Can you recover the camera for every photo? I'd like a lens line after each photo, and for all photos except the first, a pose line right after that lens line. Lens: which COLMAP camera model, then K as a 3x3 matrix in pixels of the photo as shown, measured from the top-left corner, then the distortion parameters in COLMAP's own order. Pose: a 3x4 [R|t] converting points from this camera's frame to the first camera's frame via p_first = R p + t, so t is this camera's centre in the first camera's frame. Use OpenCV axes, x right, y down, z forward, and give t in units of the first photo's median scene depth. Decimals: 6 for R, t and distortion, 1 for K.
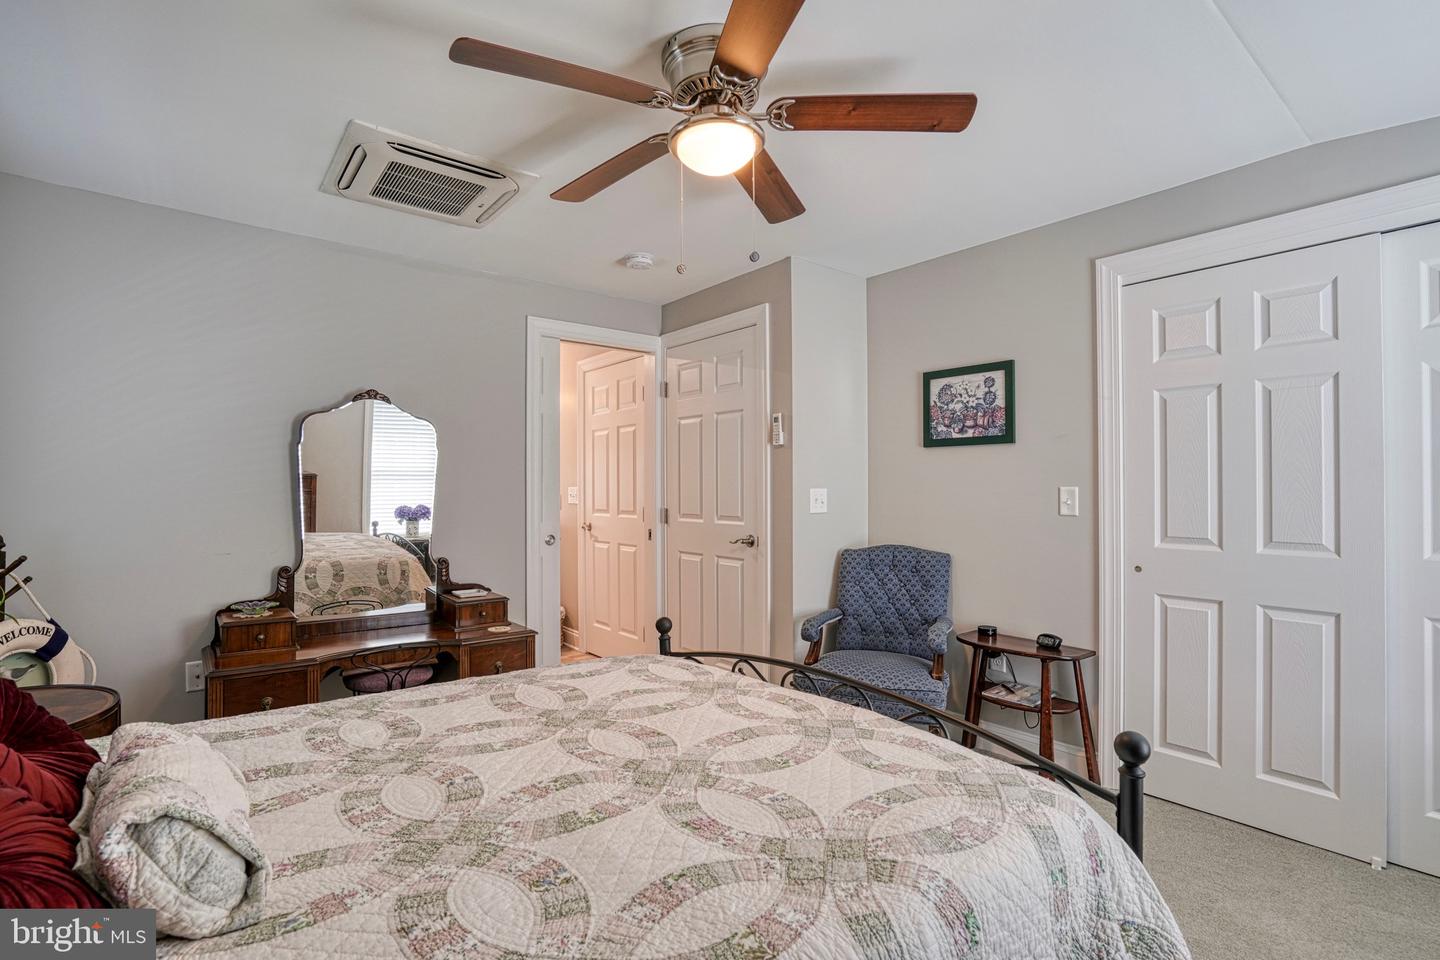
lens RADIAL K [[677.6, 0, 699.8], [0, 677.6, 478.3], [0, 0, 1]] dist [-0.056279, 0.020021]
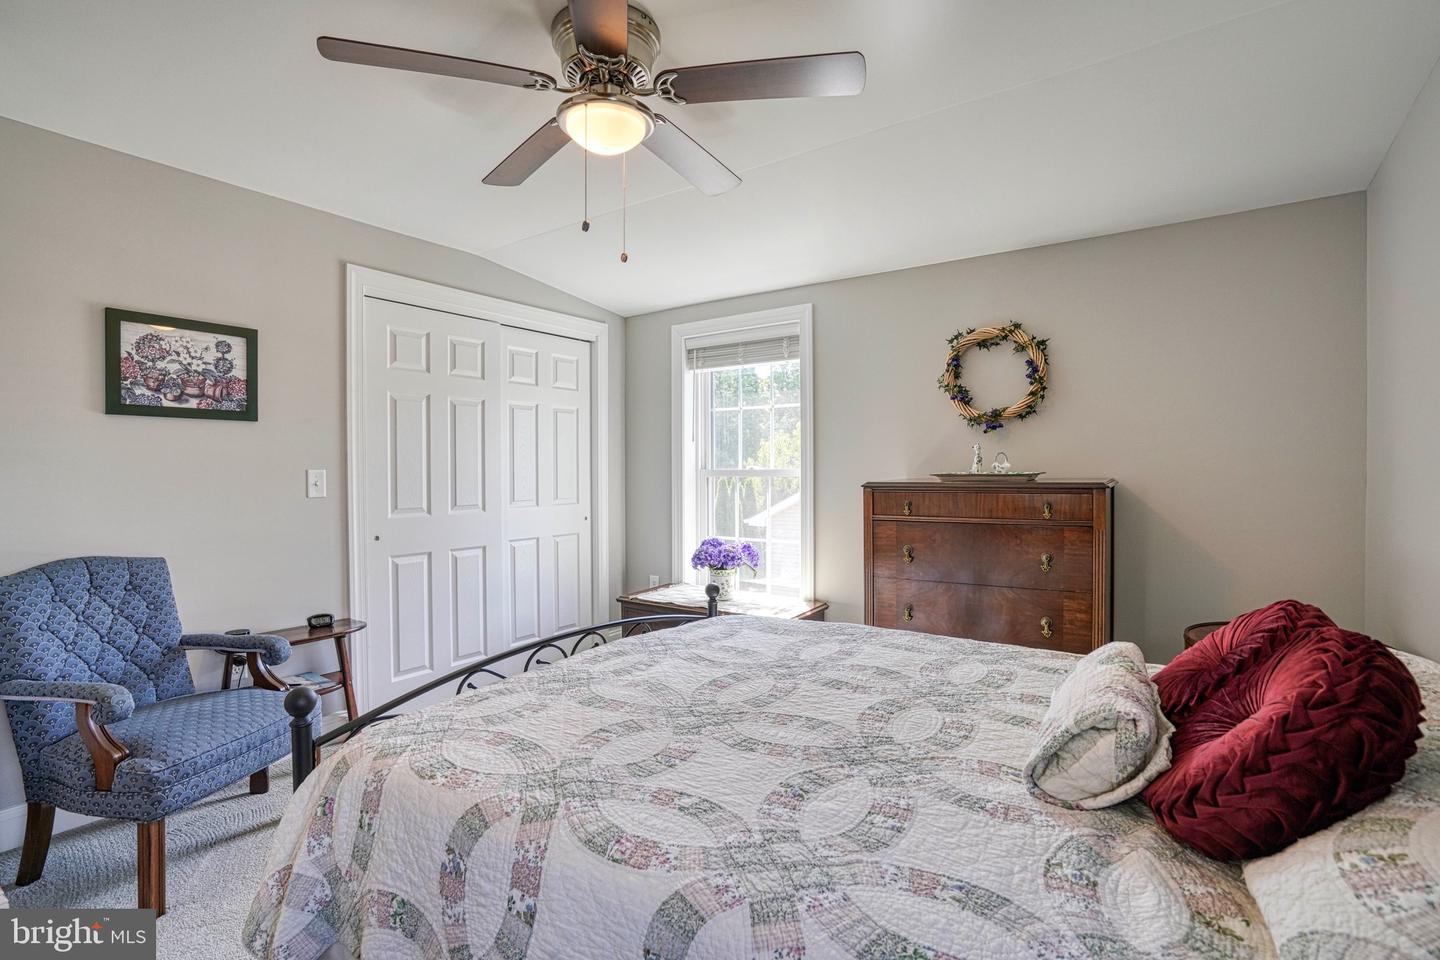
lens RADIAL K [[677.6, 0, 699.8], [0, 677.6, 478.3], [0, 0, 1]] dist [-0.056279, 0.020021]
pose [[-0.288420, -0.005678, 0.957487, -0.545922], [-0.002639, 0.999983, 0.005135, 0.017712], [-0.957500, -0.001046, -0.288430, 0.656477]]
